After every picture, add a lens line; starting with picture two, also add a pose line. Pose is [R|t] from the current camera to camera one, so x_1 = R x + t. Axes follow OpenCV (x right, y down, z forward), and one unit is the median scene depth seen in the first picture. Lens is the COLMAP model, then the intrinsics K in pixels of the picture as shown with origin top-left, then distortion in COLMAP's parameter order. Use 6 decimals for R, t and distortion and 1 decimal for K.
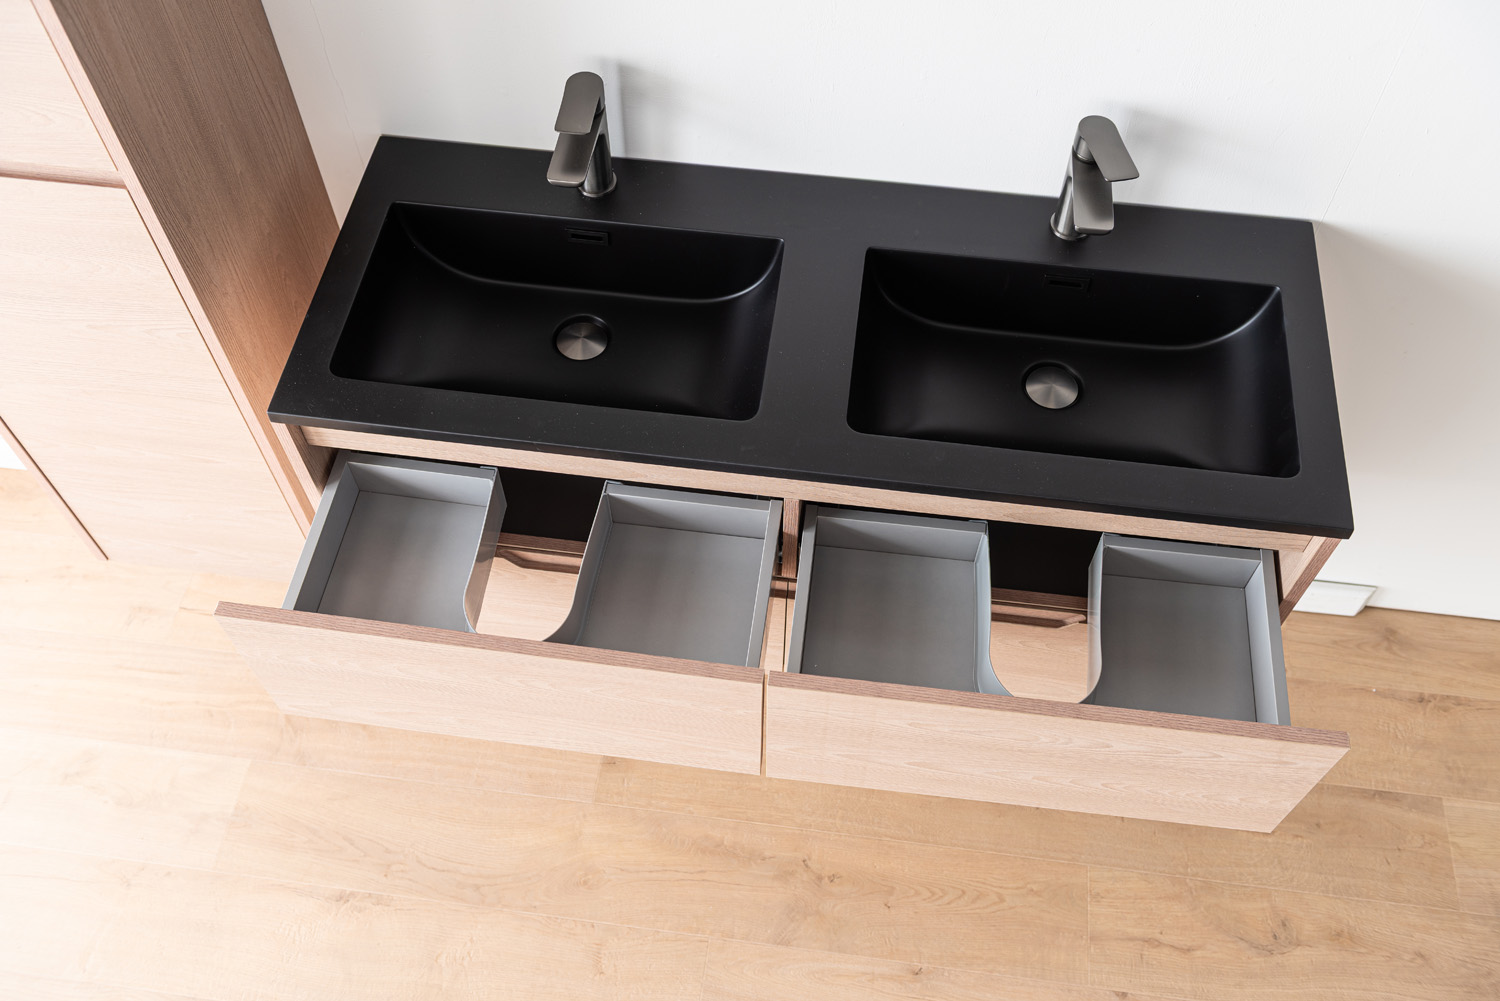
lens RADIAL K [[1316.4, 0, 731.2], [0, 1316.4, 499.0], [0, 0, 1]] dist [0.005479, -0.000330]
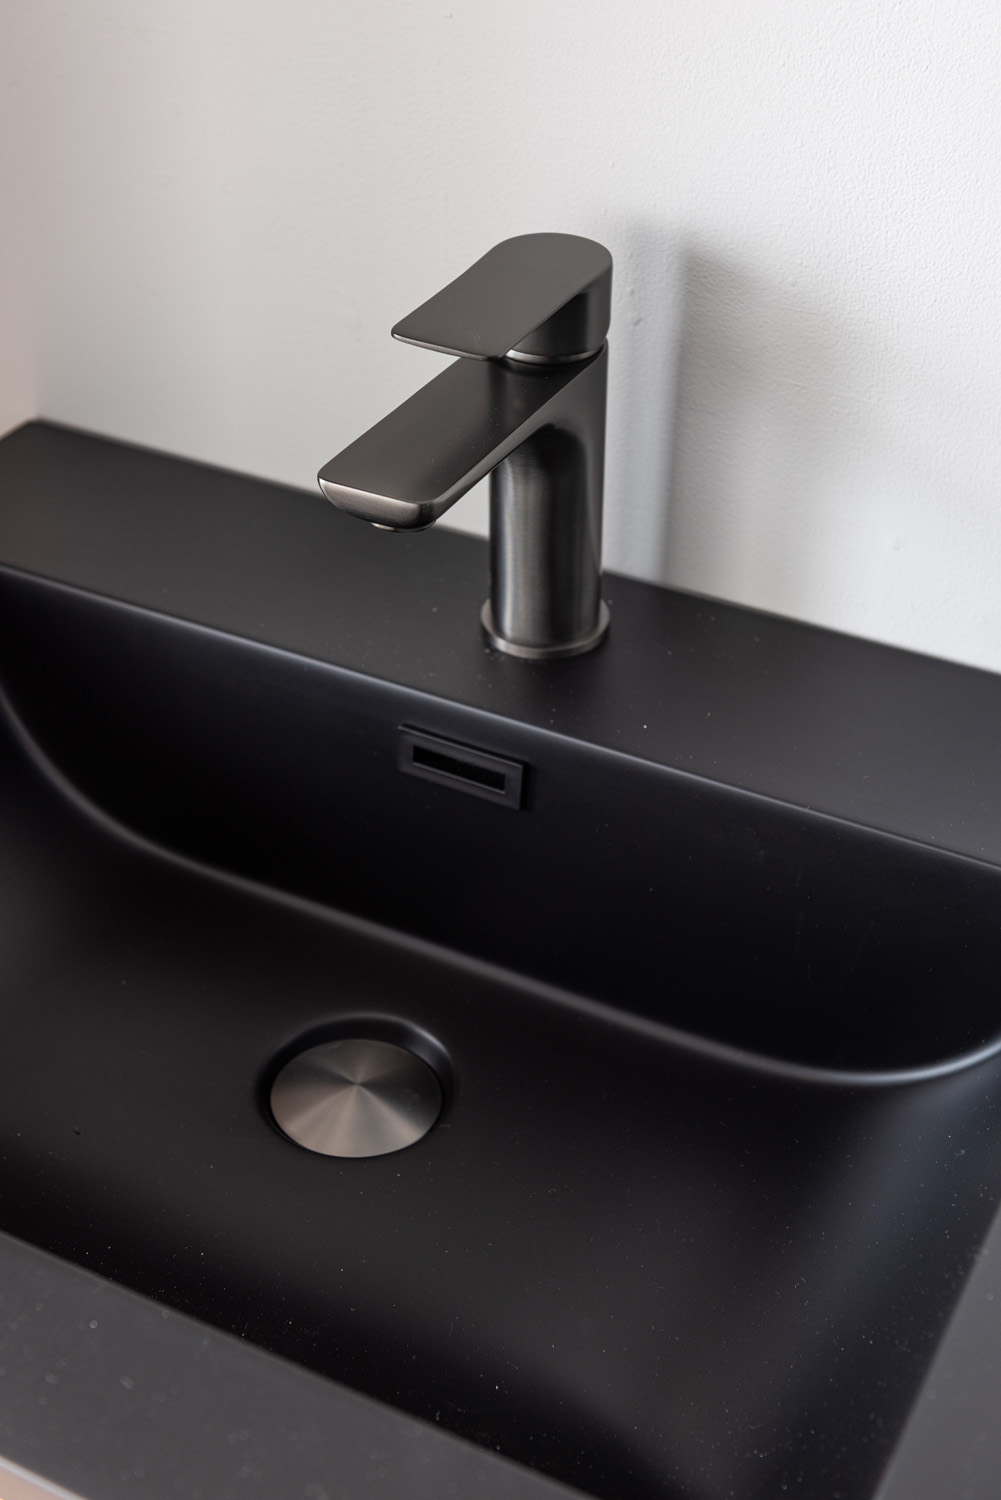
lens RADIAL K [[1991.6, 0, 507.0], [0, 1991.6, 742.4], [0, 0, 1]] dist [0.010115, 0.000000]
pose [[0.951015, 0.210159, -0.226724, 0.004364], [-0.268778, 0.924433, -0.270523, -0.081215], [0.152738, 0.318210, 0.935635, 0.559767]]
